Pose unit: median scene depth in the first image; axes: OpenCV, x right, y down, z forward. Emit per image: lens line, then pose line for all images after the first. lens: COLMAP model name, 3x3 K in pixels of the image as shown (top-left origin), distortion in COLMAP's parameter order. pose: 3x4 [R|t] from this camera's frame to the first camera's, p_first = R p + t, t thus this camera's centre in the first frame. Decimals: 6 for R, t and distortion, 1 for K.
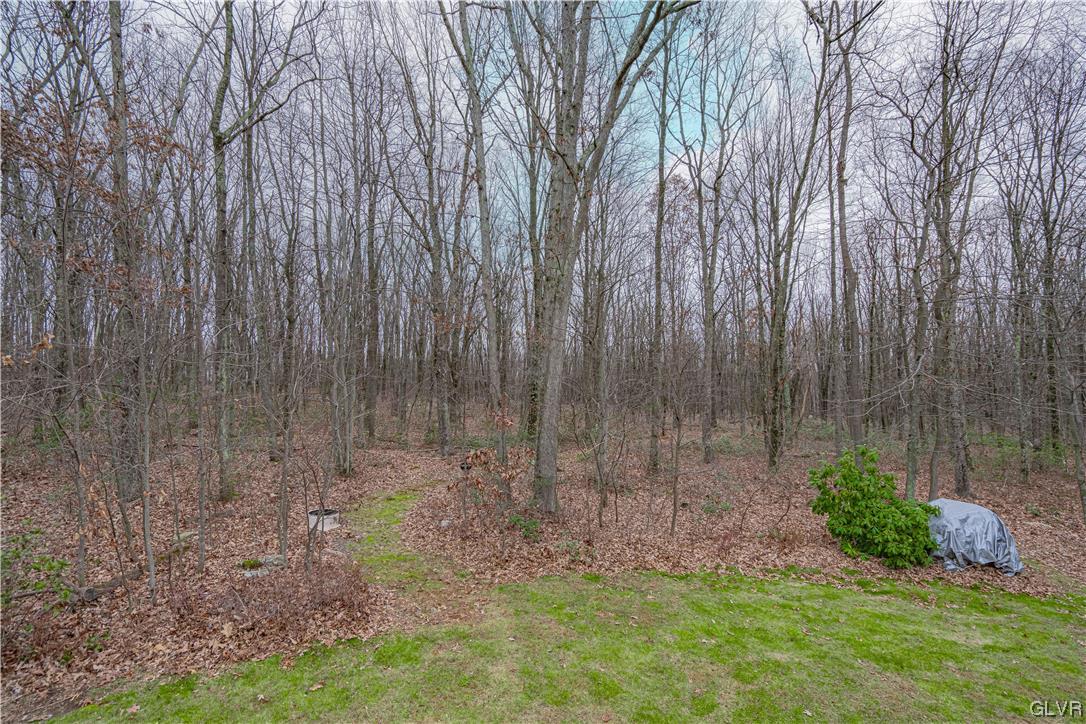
lens RADIAL K [[514.1, 0, 543.0], [0, 514.1, 362.0], [0, 0, 1]] dist [-0.000352, 0.000105]
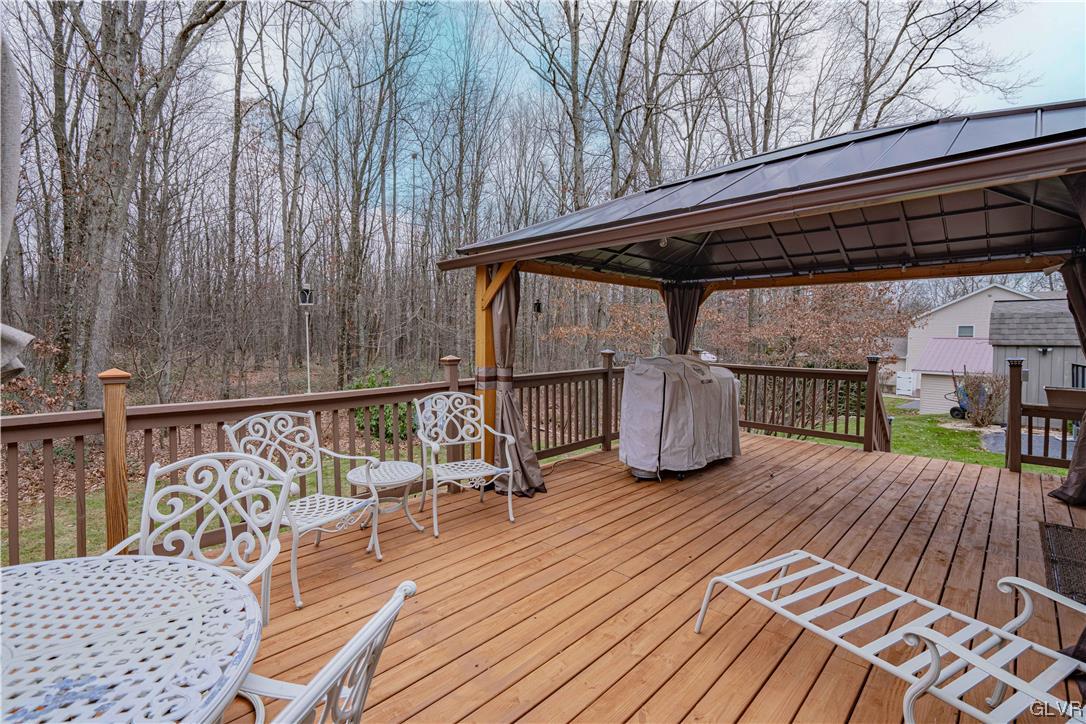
lens RADIAL K [[538.7, 0, 543.0], [0, 538.7, 362.0], [0, 0, 1]] dist [-0.003828, -0.000763]
pose [[0.747017, -0.008990, 0.664744, -0.021518], [-0.060344, 0.994864, 0.081267, -0.001242], [-0.662061, -0.100821, 0.742638, -0.193884]]
